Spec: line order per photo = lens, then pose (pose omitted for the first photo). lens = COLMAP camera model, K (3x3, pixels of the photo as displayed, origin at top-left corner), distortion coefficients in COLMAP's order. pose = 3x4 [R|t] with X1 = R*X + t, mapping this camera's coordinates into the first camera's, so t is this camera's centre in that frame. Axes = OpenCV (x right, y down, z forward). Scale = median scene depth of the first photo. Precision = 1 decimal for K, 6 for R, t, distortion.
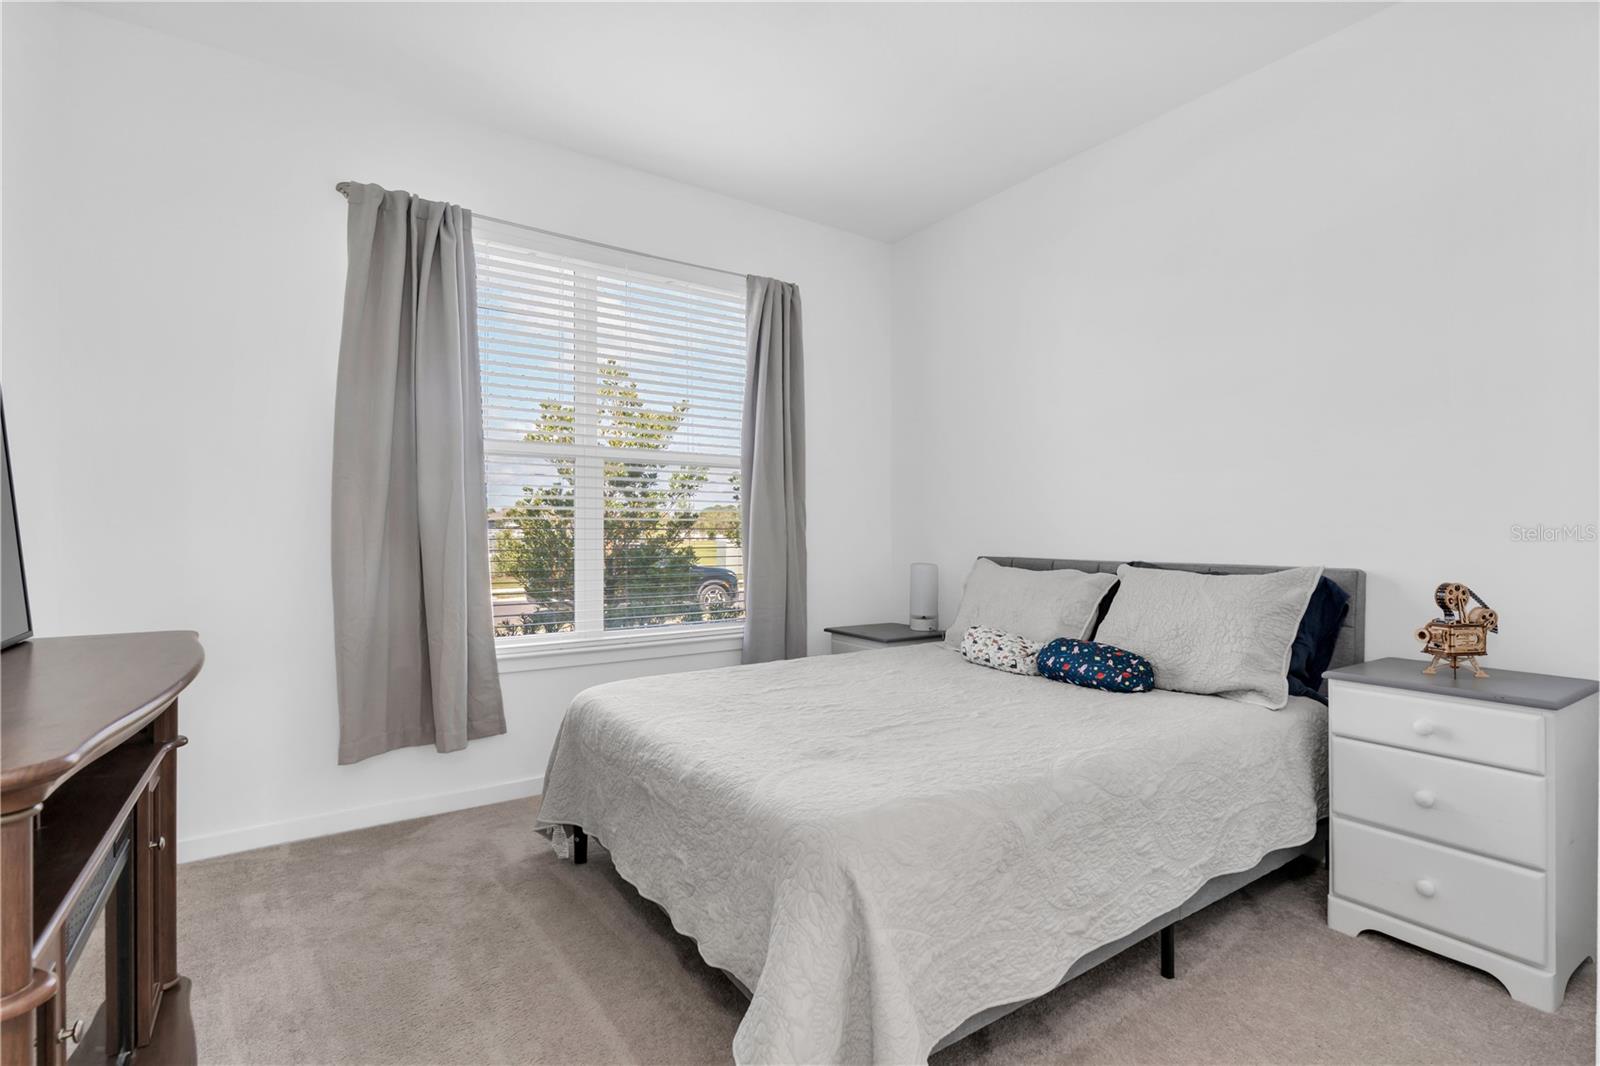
lens RADIAL K [[739.2, 0, 810.7], [0, 739.2, 531.7], [0, 0, 1]] dist [0.000171, 0.000555]
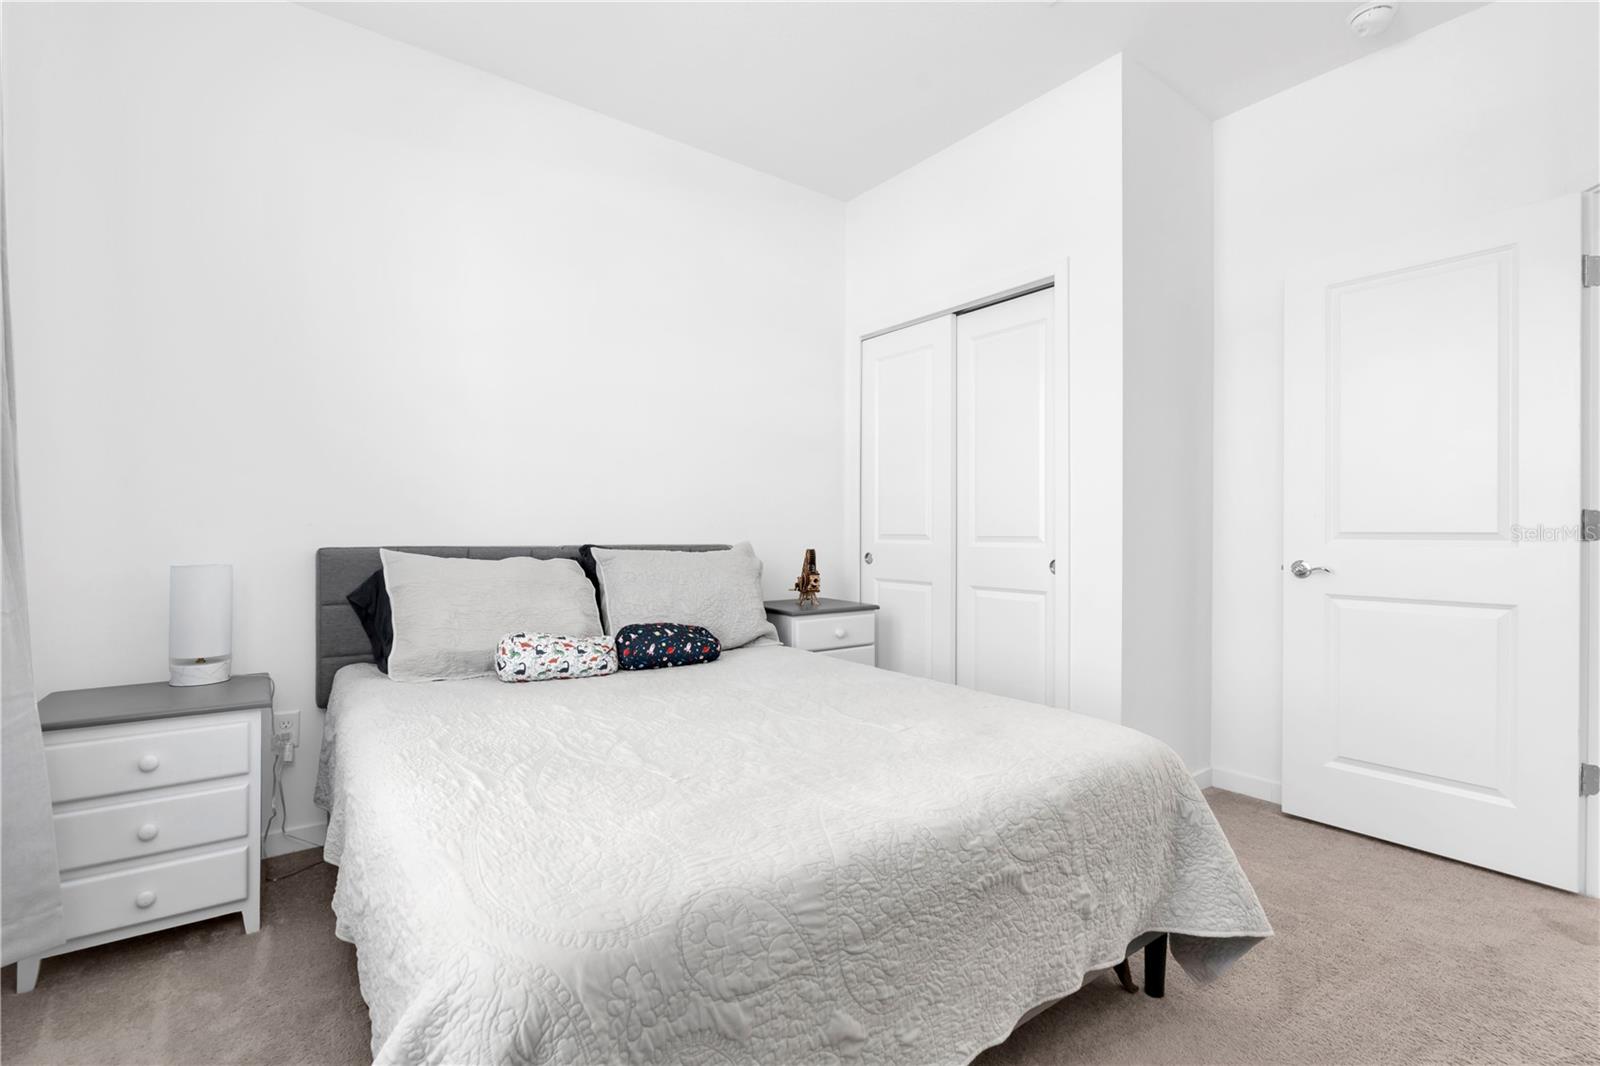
lens RADIAL K [[739.2, 0, 810.7], [0, 739.2, 531.7], [0, 0, 1]] dist [0.000171, 0.000555]
pose [[-0.073226, -0.005686, 0.997299, -0.636173], [-0.017908, 0.999830, 0.004386, 0.018277], [-0.997155, -0.017538, -0.073316, 0.882630]]
